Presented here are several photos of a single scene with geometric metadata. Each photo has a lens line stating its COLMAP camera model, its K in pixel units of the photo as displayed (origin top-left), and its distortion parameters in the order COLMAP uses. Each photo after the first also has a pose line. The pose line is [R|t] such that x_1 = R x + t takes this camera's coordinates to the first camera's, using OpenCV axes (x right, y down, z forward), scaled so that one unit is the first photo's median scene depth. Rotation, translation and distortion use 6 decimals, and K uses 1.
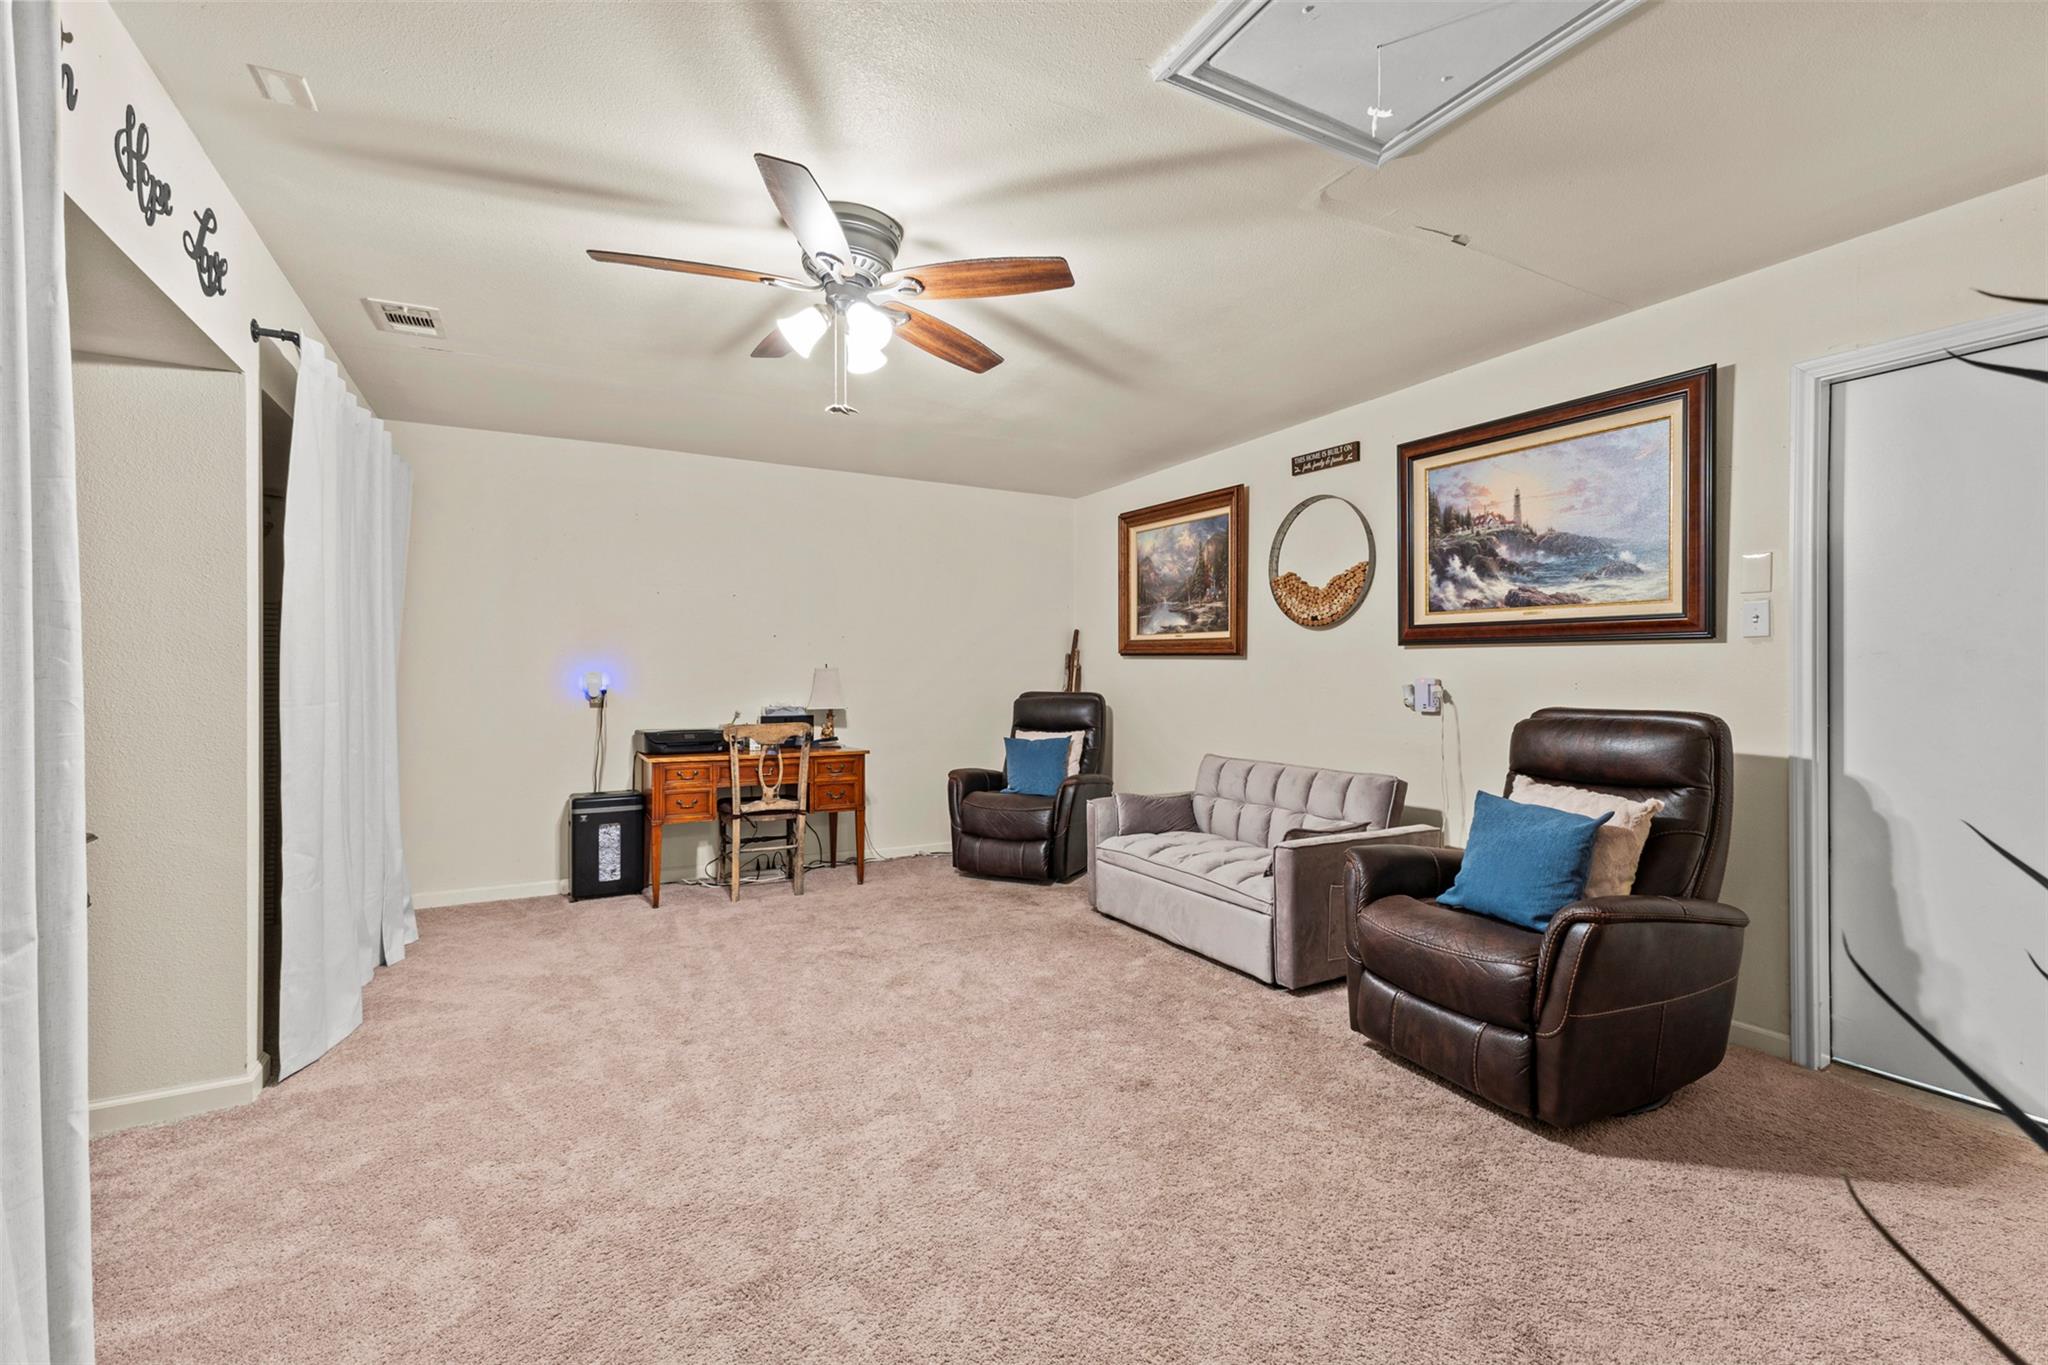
lens RADIAL K [[889.2, 0, 1024.5], [0, 889.2, 674.5], [0, 0, 1]] dist [0.013442, -0.001830]
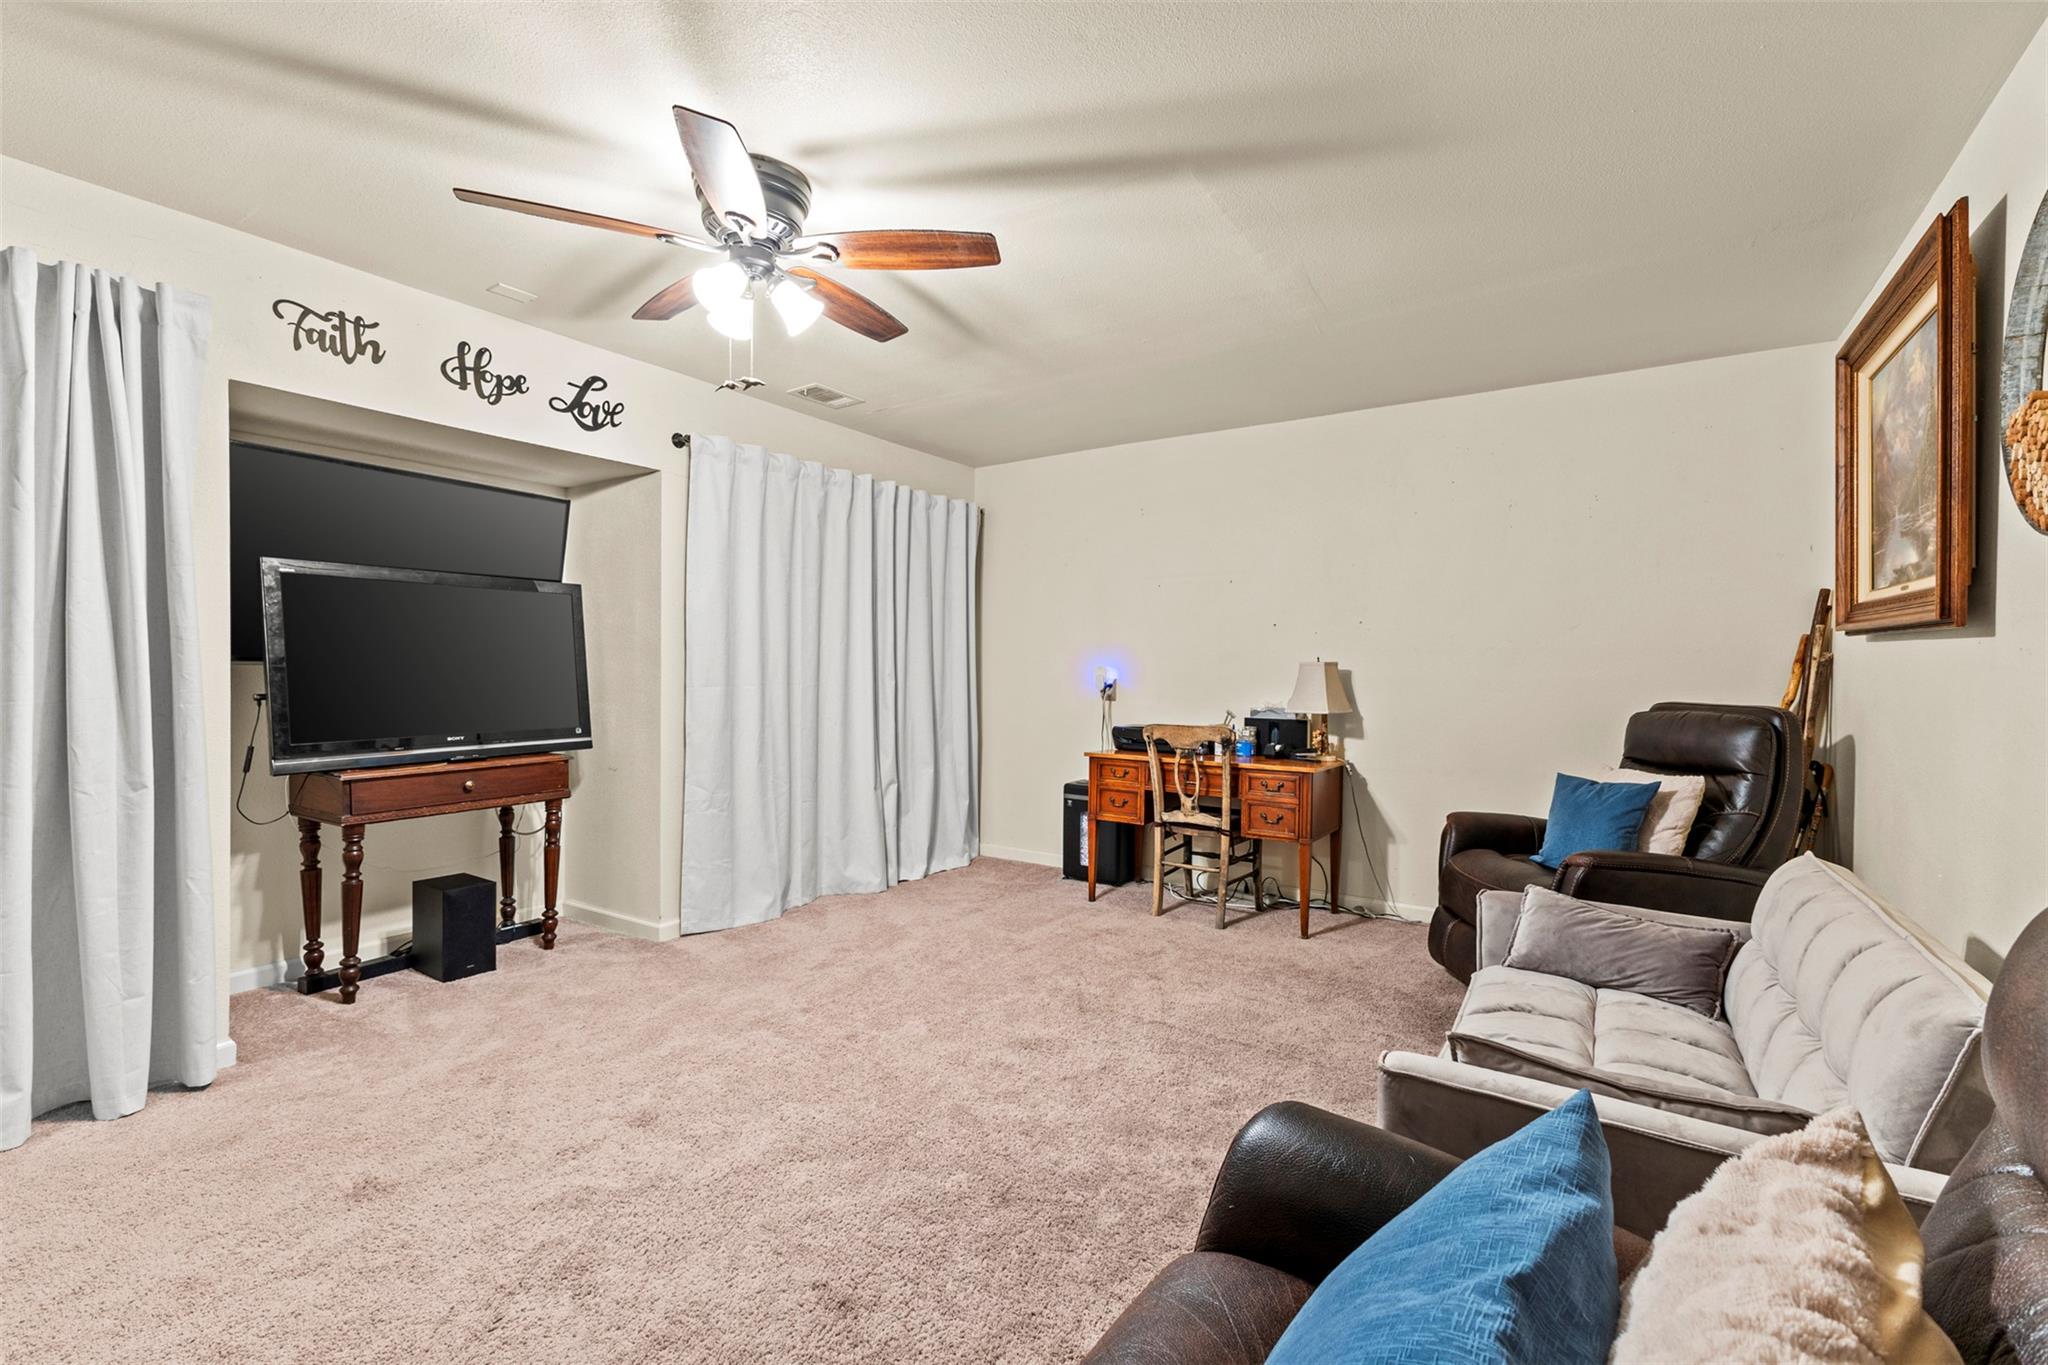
lens RADIAL K [[889.2, 0, 1020.0], [0, 889.2, 673.9], [0, 0, 1]] dist [0.013442, -0.001830]
pose [[0.469933, 0.007919, -0.882667, 0.420473], [-0.008543, 0.999954, 0.004424, 0.002551], [0.882661, 0.005461, 0.469979, 0.448040]]
